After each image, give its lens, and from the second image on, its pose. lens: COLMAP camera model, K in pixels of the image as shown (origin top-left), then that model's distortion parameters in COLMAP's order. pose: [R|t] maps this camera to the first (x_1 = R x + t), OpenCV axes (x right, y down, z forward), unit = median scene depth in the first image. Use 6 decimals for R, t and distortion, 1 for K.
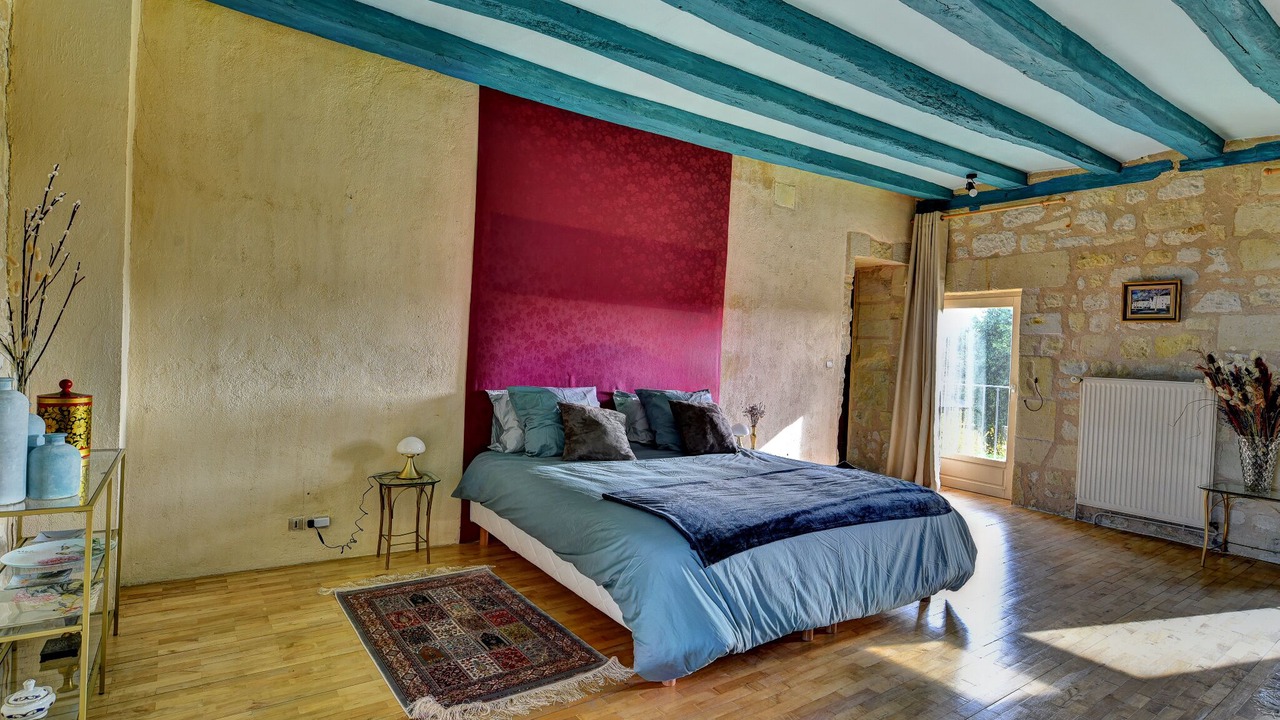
lens RADIAL K [[643.0, 0, 640.0], [0, 643.0, 360.0], [0, 0, 1]] dist [-0.001673, 0.002484]
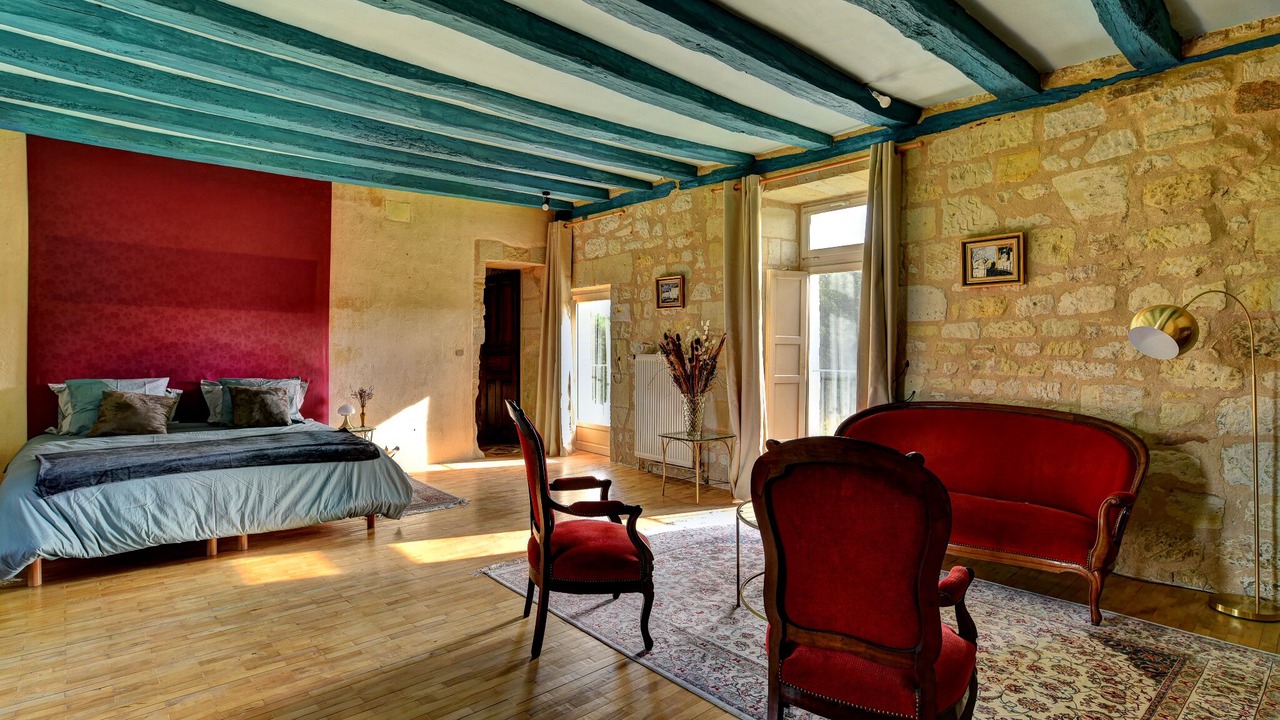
lens RADIAL K [[643.0, 0, 640.0], [0, 643.0, 360.0], [0, 0, 1]] dist [-0.001673, 0.002484]
pose [[0.993613, -0.040093, 0.105478, 0.600427], [0.039556, 0.999192, 0.007171, 0.030481], [-0.105680, -0.002952, 0.994396, -0.253045]]
